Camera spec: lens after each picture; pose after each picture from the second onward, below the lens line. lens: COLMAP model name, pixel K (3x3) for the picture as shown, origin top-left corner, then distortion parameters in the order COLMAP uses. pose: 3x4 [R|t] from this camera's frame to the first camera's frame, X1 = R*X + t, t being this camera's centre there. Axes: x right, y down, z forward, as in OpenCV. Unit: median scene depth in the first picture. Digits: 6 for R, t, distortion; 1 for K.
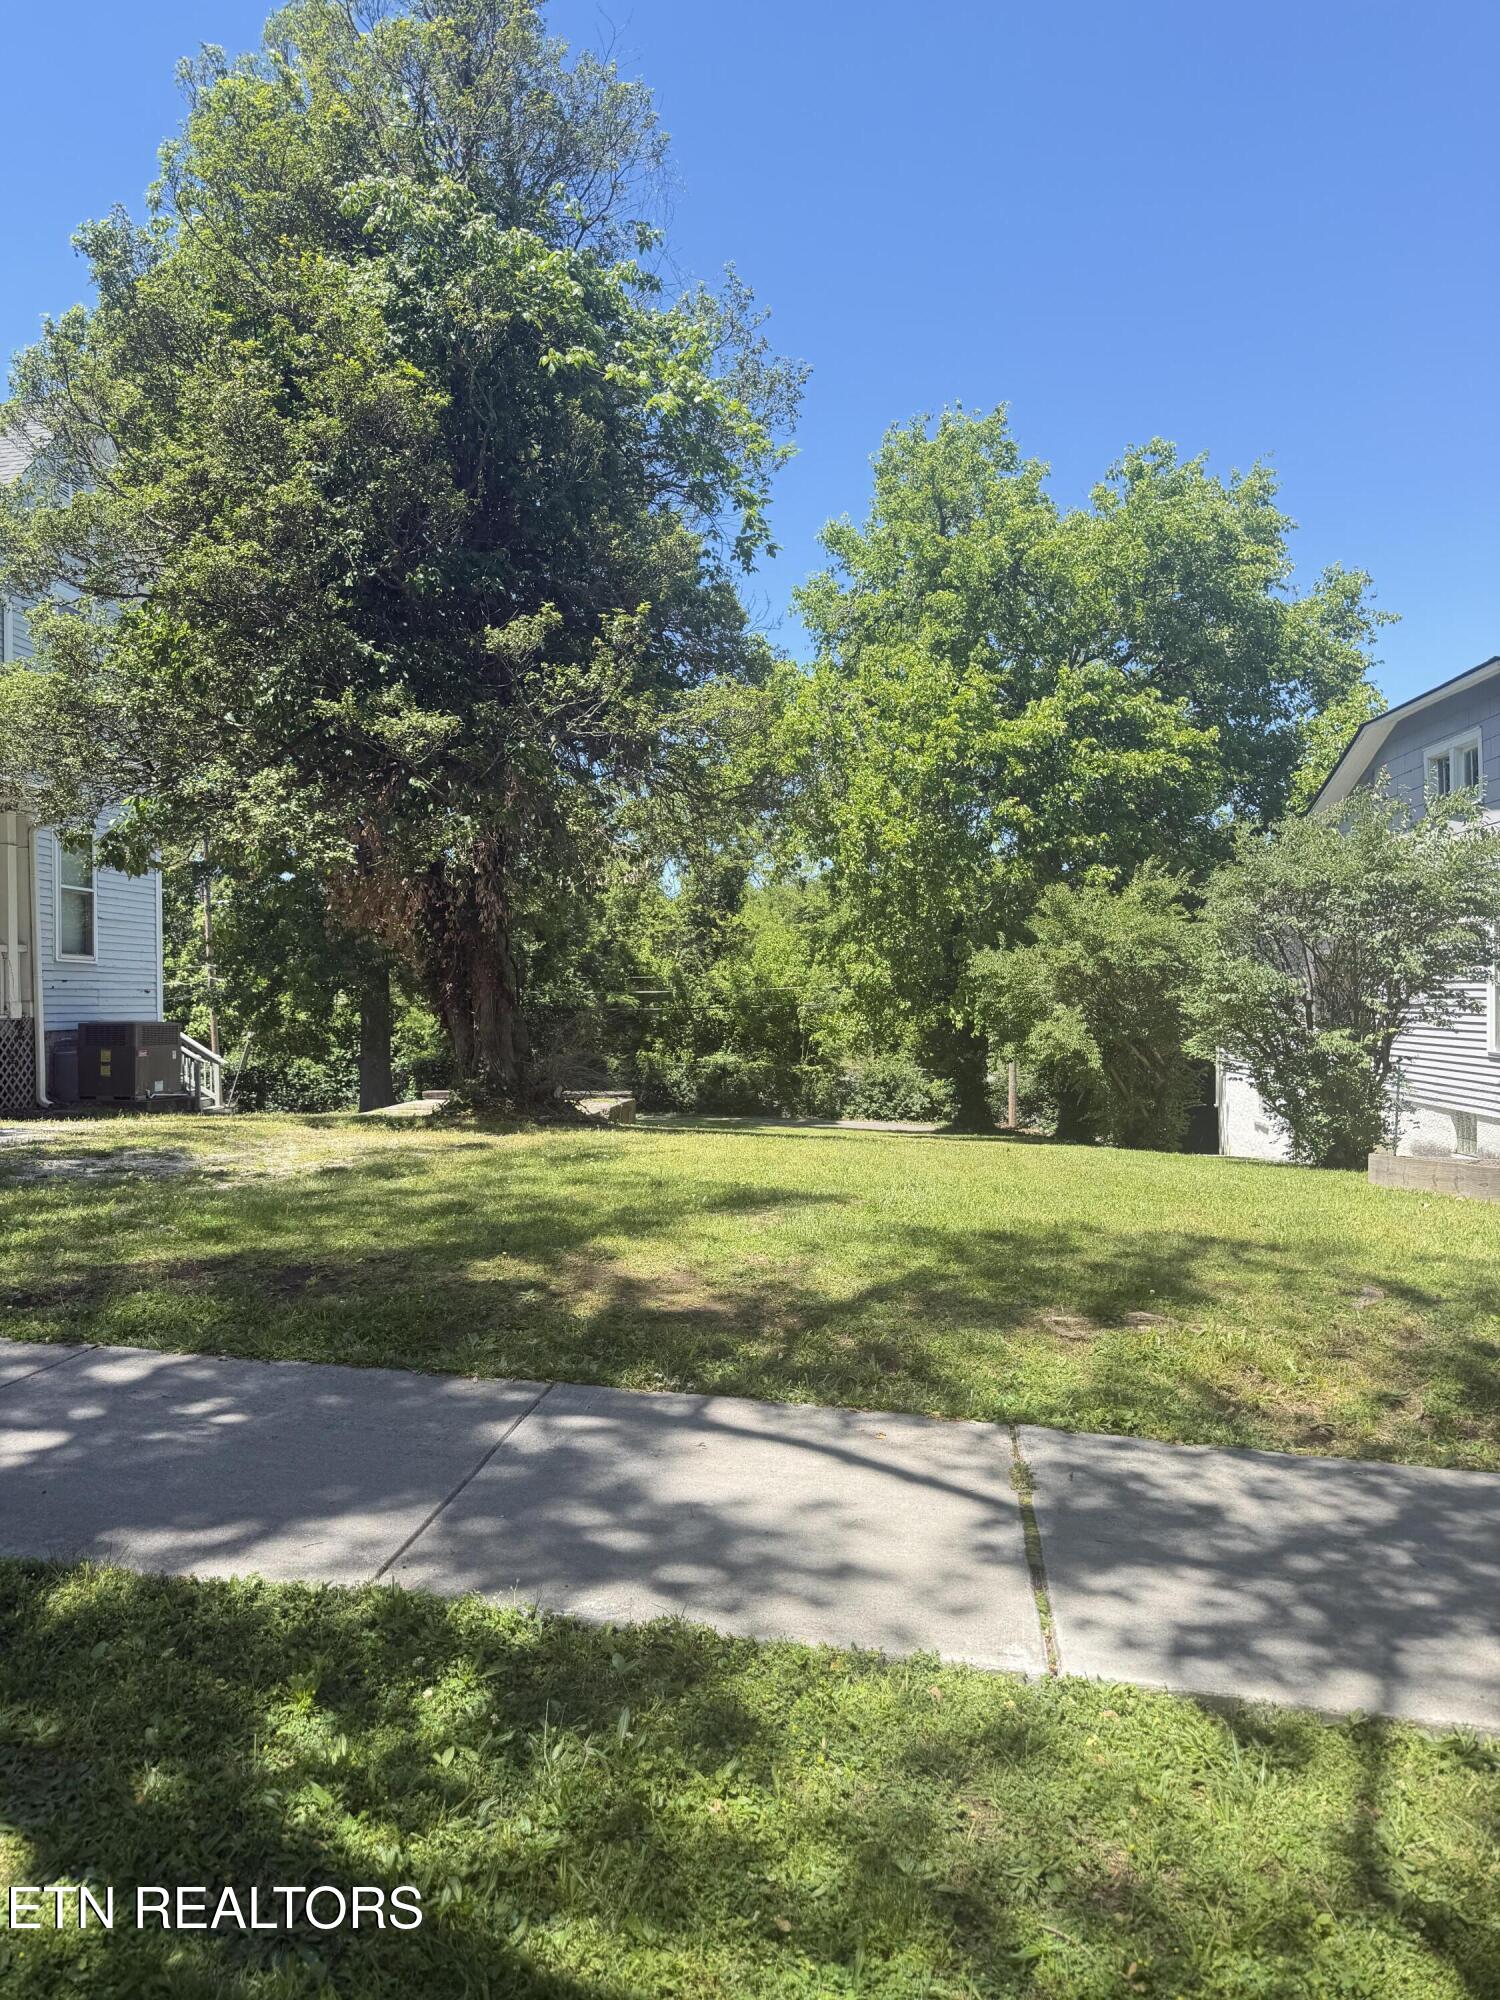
lens RADIAL K [[1375.6, 0, 755.1], [0, 1375.6, 998.0], [0, 0, 1]] dist [0.135887, -0.217199]
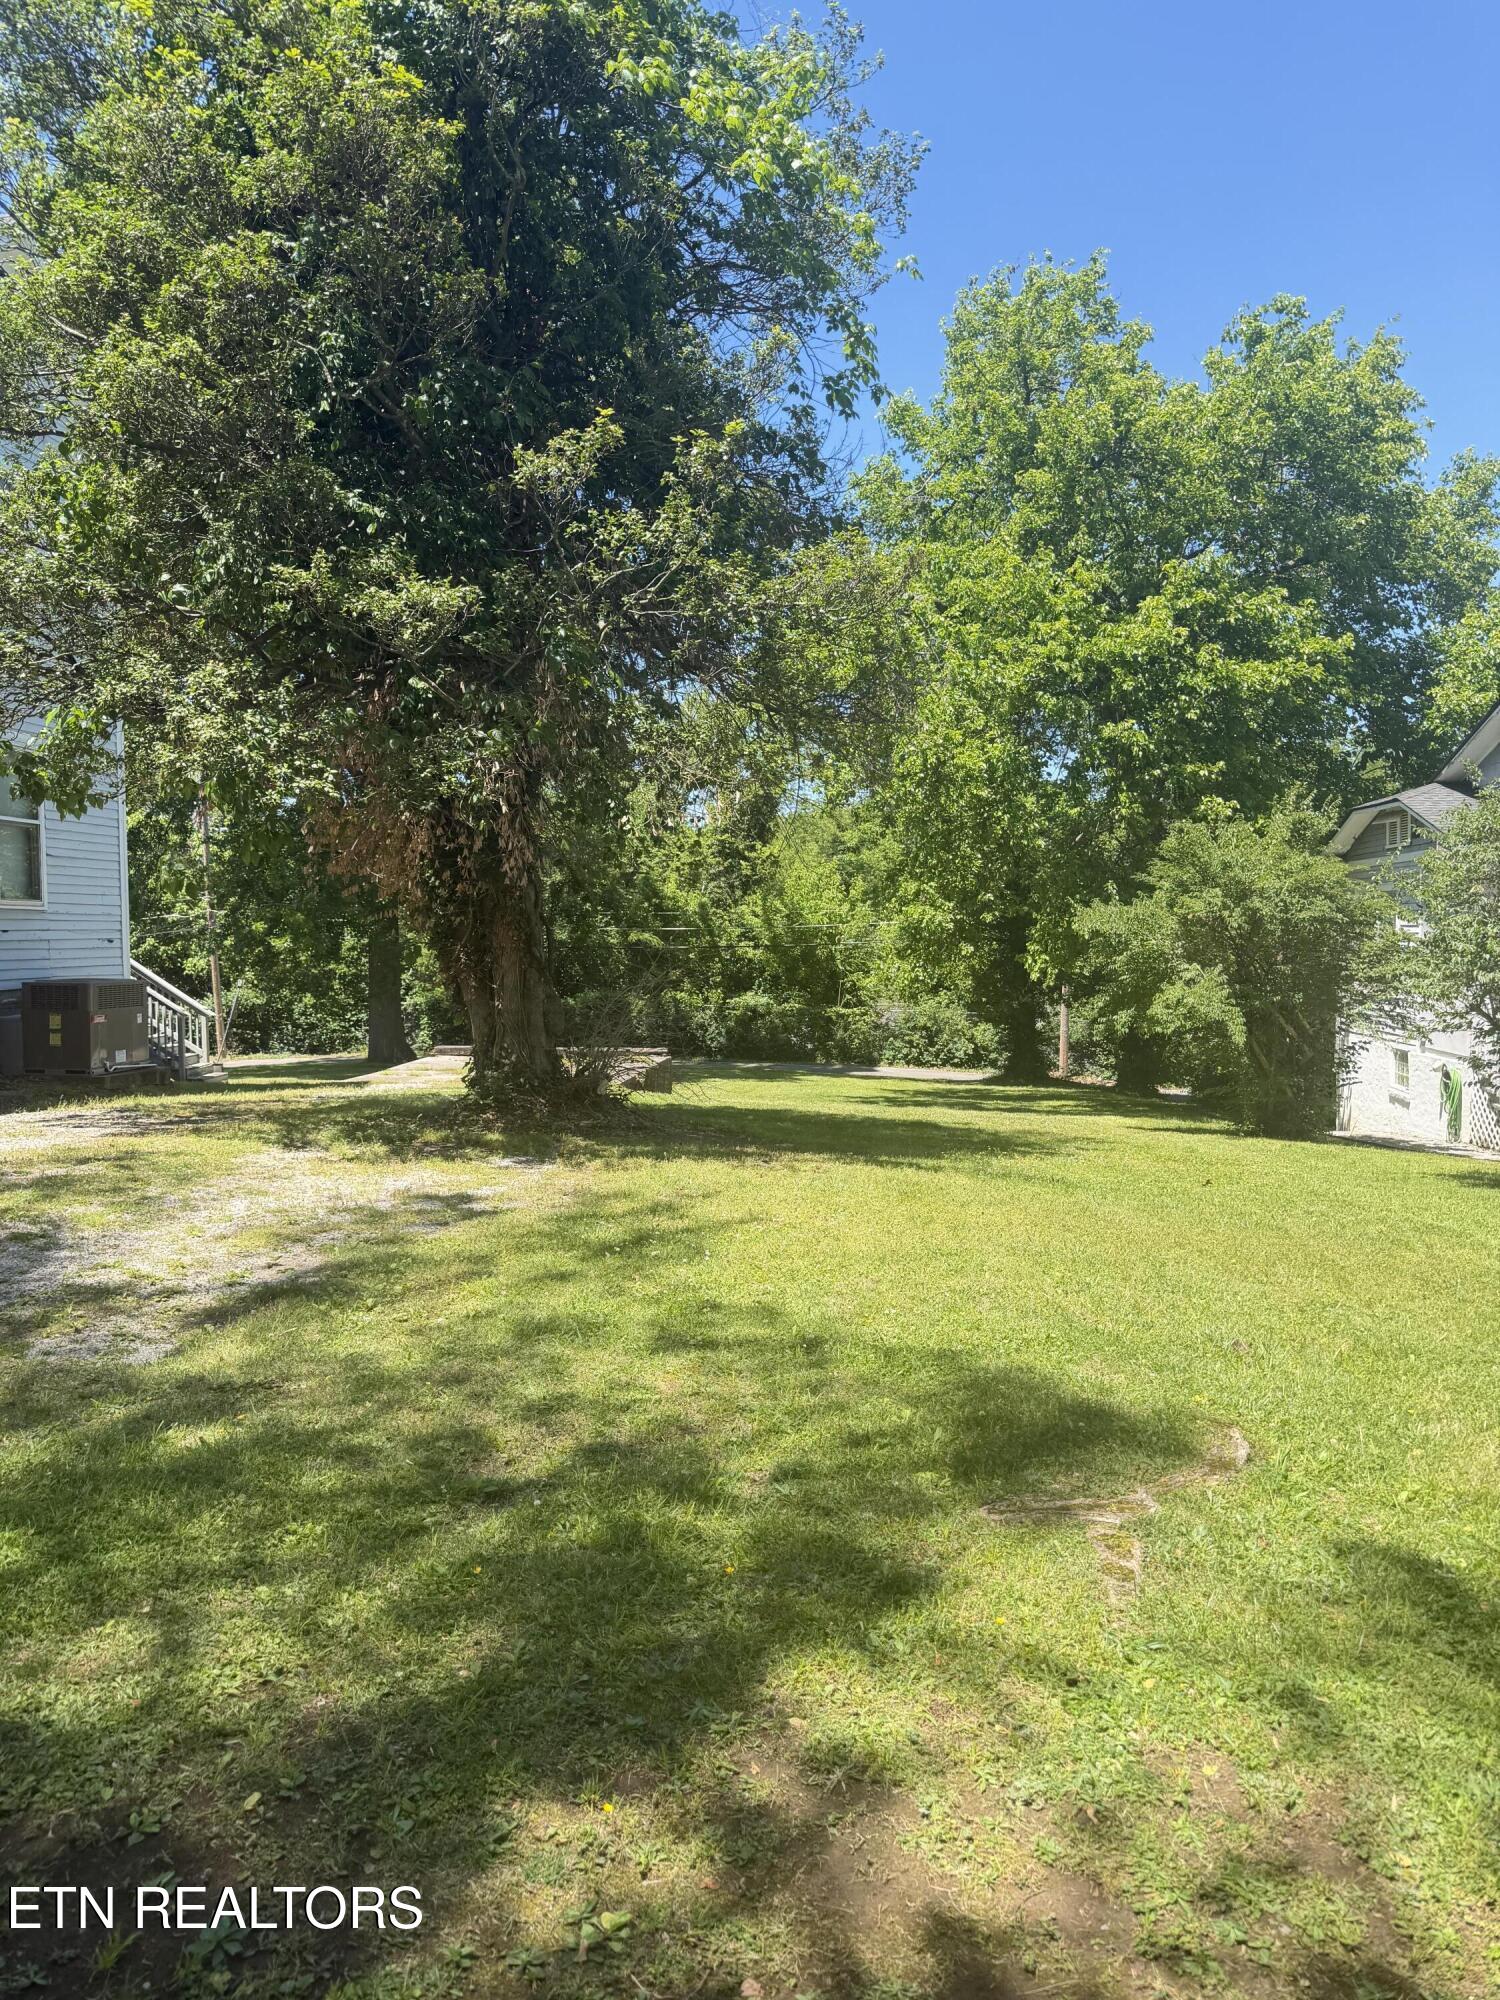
lens RADIAL K [[1375.6, 0, 755.1], [0, 1375.6, 998.0], [0, 0, 1]] dist [0.135887, -0.217199]
pose [[0.999947, 0.004601, -0.009195, -0.027990], [-0.004112, 0.998611, 0.052519, -0.013750], [0.009423, -0.052479, 0.998578, 0.124282]]
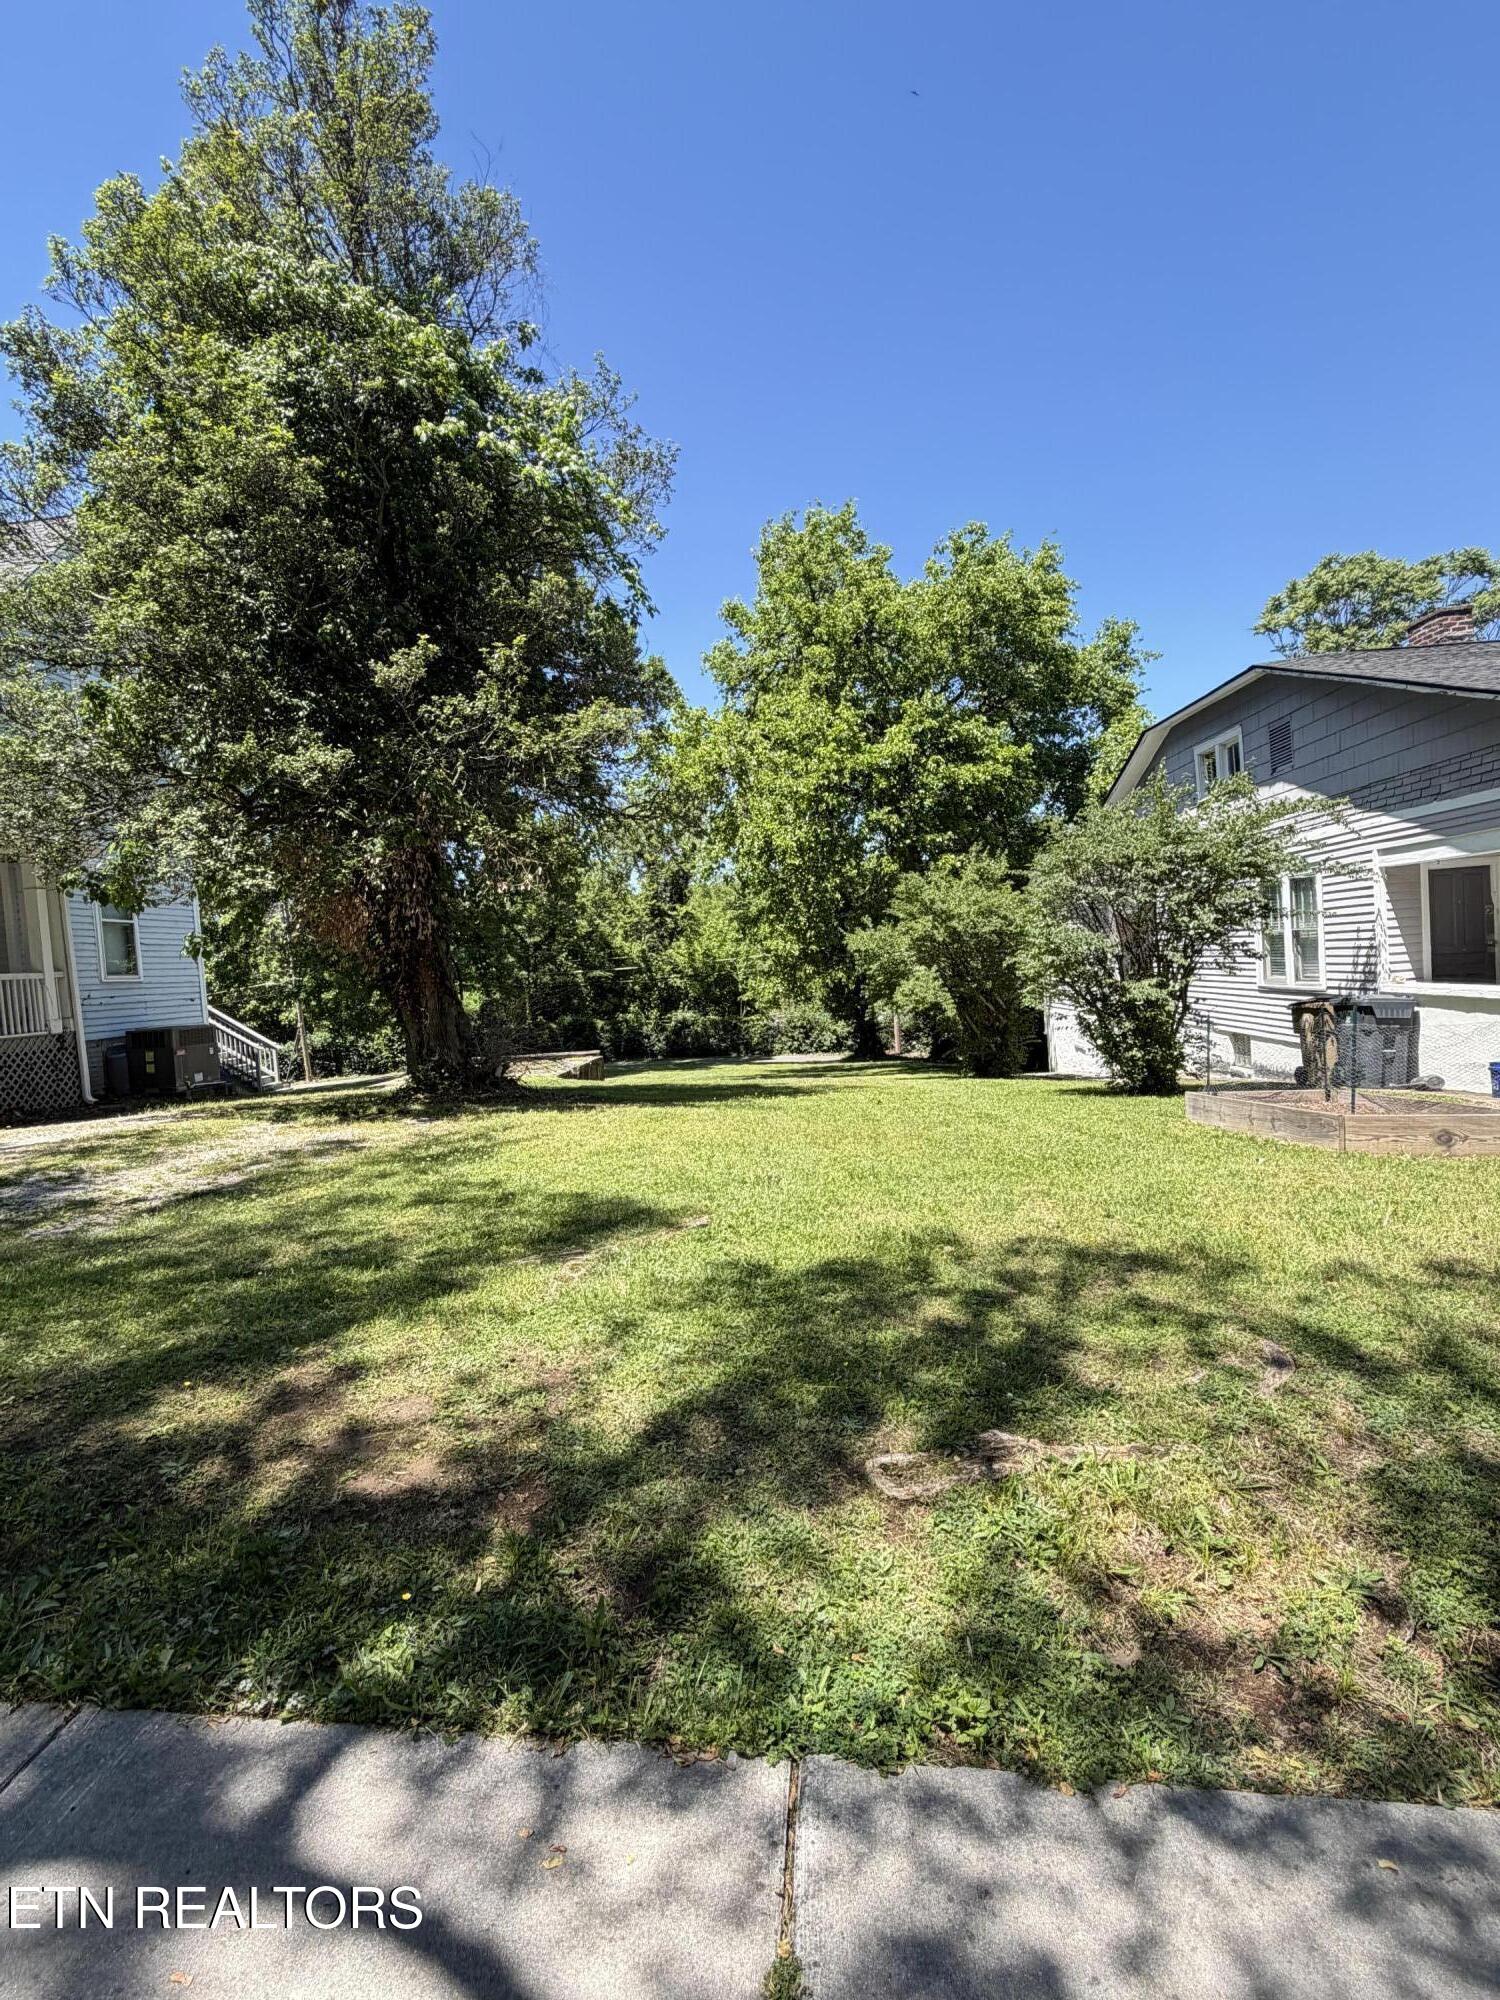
lens RADIAL K [[980.5, 0, 750.0], [0, 980.5, 1000.0], [0, 0, 1]] dist [0.018406, 0.000163]
pose [[0.997481, -0.062329, 0.033853, 0.025068], [0.061019, 0.997396, 0.038438, -0.006722], [-0.036161, -0.036276, 0.998687, 0.089489]]
